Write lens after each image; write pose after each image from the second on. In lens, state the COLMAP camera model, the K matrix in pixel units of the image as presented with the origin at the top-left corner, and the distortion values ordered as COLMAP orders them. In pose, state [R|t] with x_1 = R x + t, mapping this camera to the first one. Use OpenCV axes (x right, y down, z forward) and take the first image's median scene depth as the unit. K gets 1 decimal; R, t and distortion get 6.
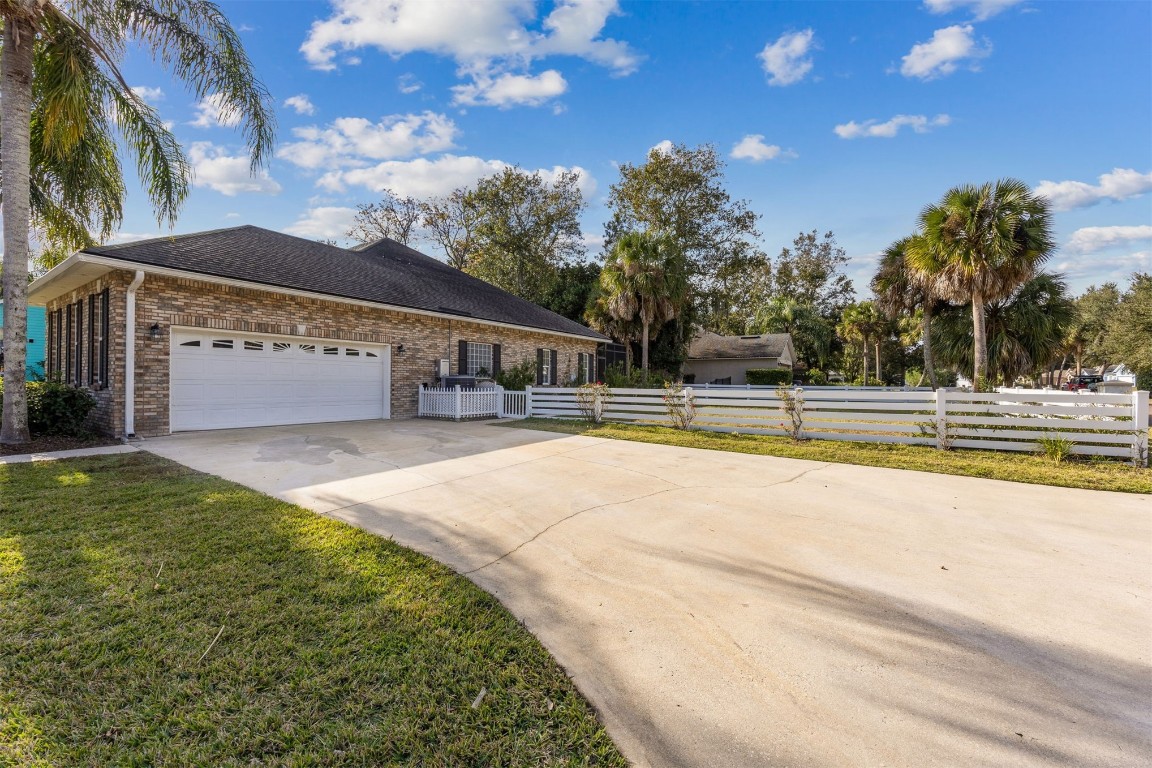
lens RADIAL K [[442.7, 0, 575.0], [0, 442.7, 382.6], [0, 0, 1]] dist [-0.000469, 0.000053]
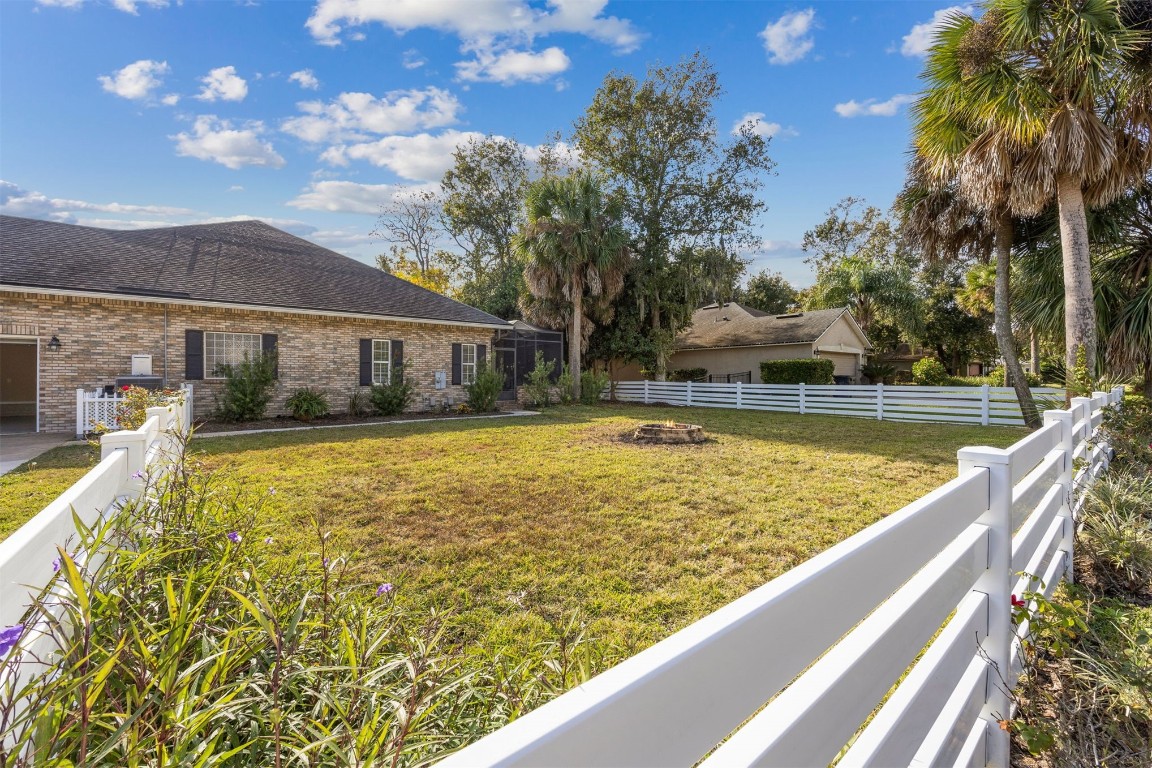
lens RADIAL K [[447.2, 0, 576.3], [0, 447.2, 370.0], [0, 0, 1]] dist [0.007089, -0.000156]
pose [[0.951535, -0.009363, -0.307398, 1.124800], [0.003630, 0.999809, -0.019214, -0.013521], [0.307519, 0.017167, 0.951387, 0.818181]]
